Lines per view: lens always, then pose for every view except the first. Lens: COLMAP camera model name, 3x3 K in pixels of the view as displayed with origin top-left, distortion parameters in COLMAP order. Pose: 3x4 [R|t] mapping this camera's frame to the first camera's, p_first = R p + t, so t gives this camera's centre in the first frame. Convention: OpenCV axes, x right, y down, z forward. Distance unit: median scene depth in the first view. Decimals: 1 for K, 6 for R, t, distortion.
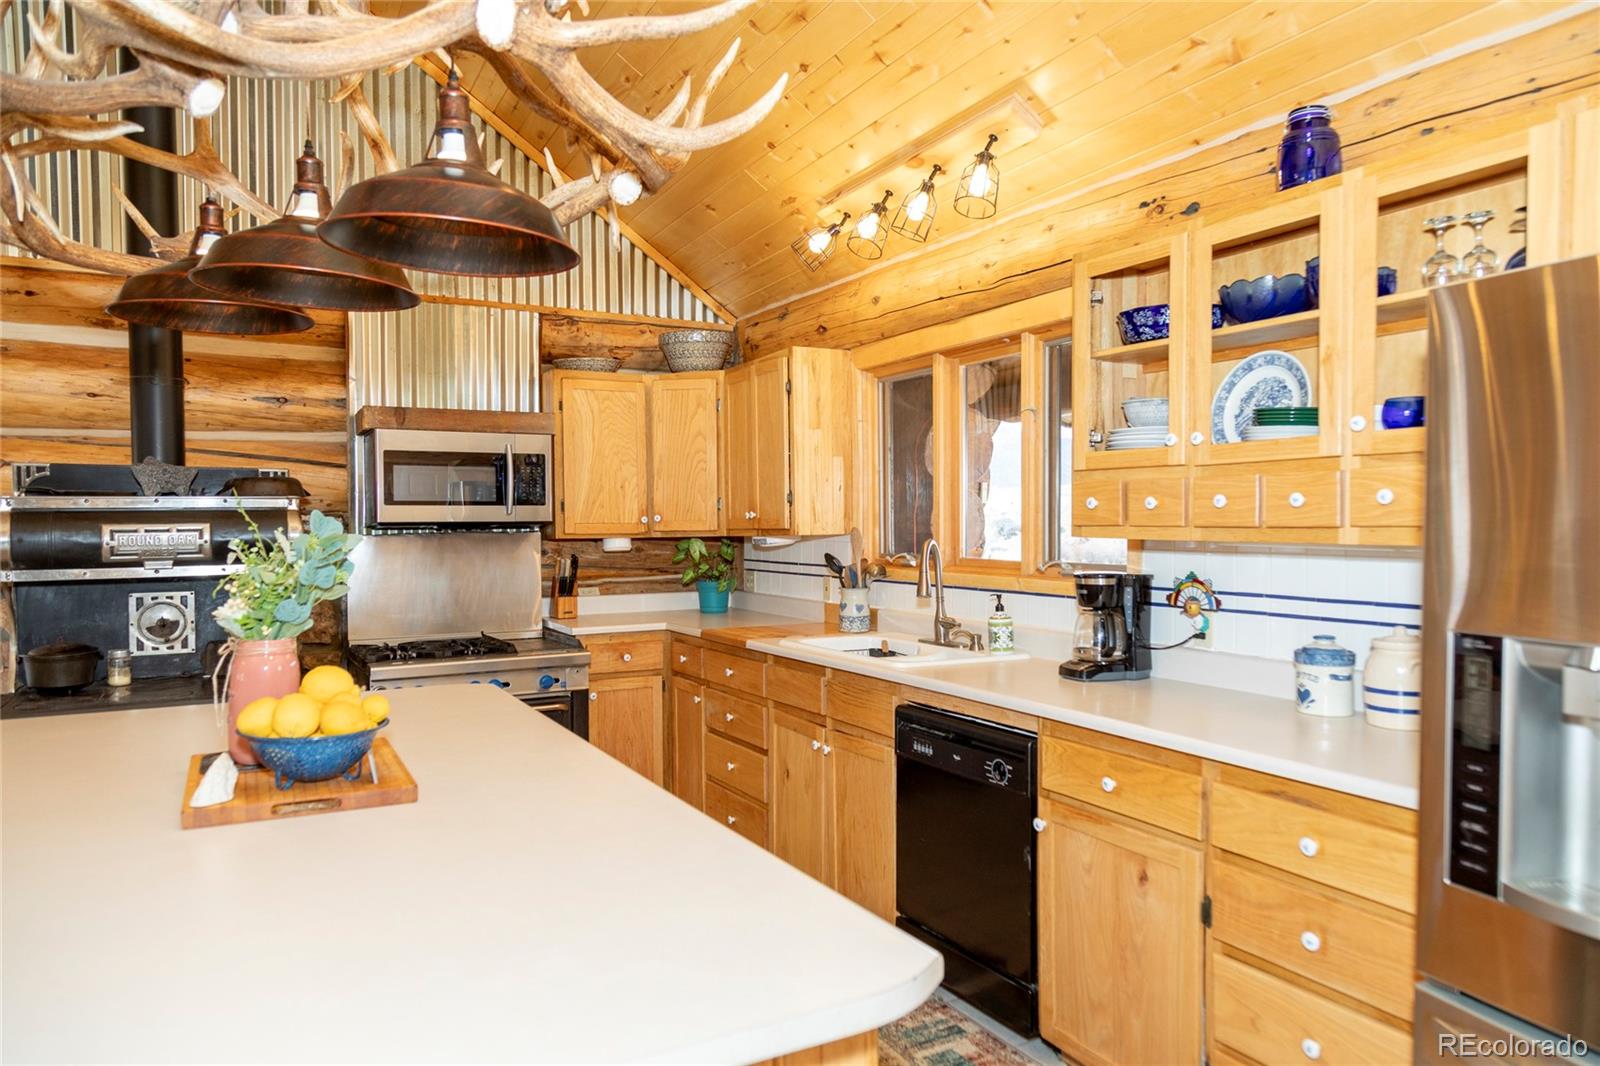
lens RADIAL K [[1050.9, 0, 831.2], [0, 1050.9, 548.2], [0, 0, 1]] dist [0.029089, -0.001830]
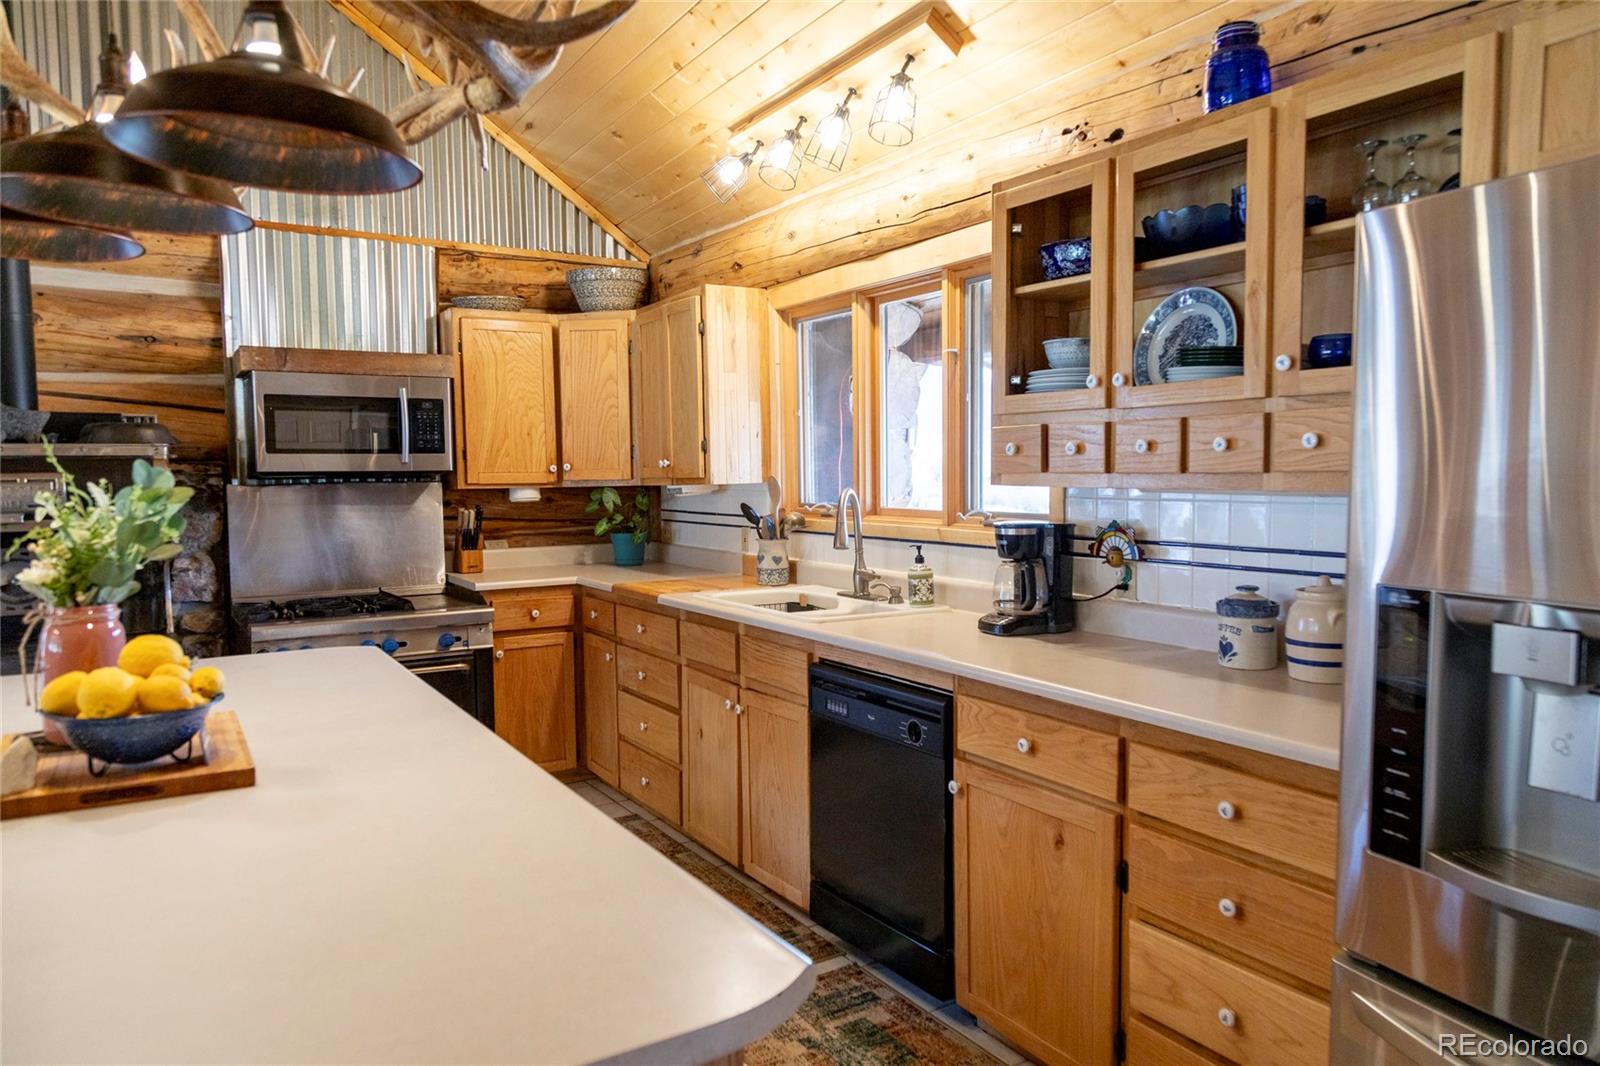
lens RADIAL K [[1055.4, 0, 827.6], [0, 1055.4, 539.0], [0, 0, 1]] dist [0.020736, 0.001462]
pose [[0.998477, -0.007292, 0.054685, 0.028286], [0.005087, 0.999172, 0.040355, -0.000983], [-0.054934, -0.040015, 0.997688, 0.053099]]
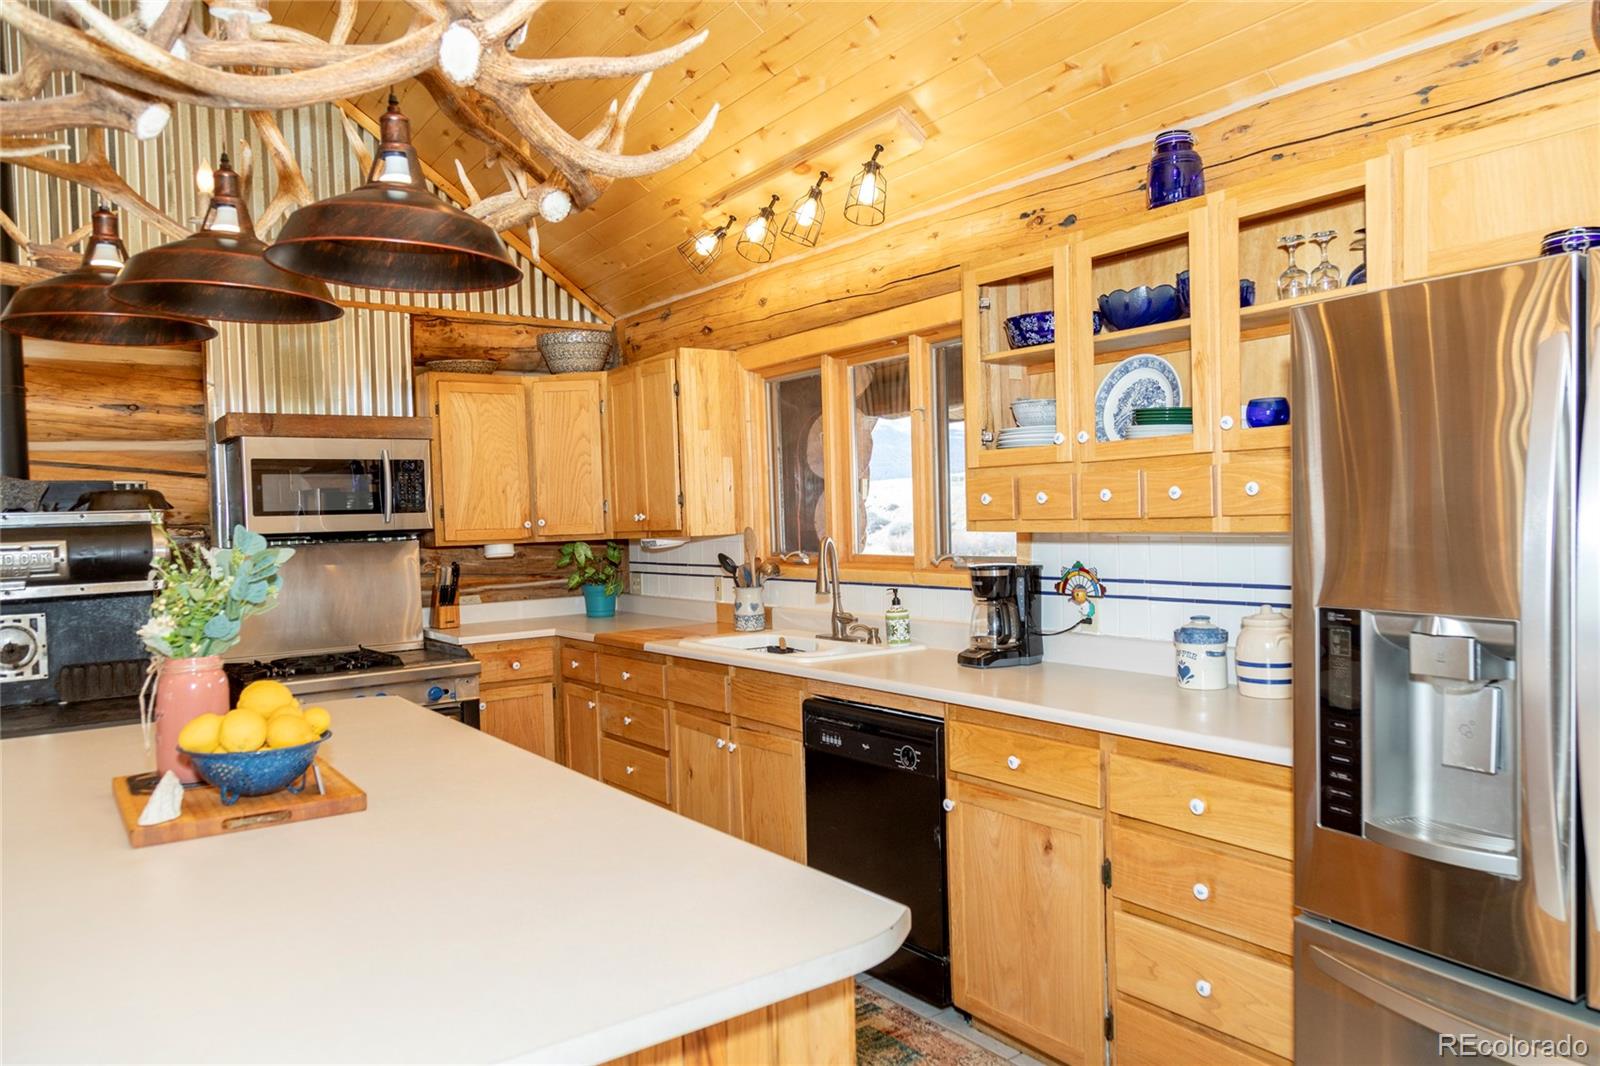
lens RADIAL K [[1077.1, 0, 819.9], [0, 1077.1, 549.3], [0, 0, 1]] dist [0.023868, 0.000993]
pose [[0.992621, -0.027957, 0.117988, -0.044114], [0.027583, 0.999608, 0.004803, -0.002068], [-0.118076, -0.001513, 0.993003, -0.050108]]
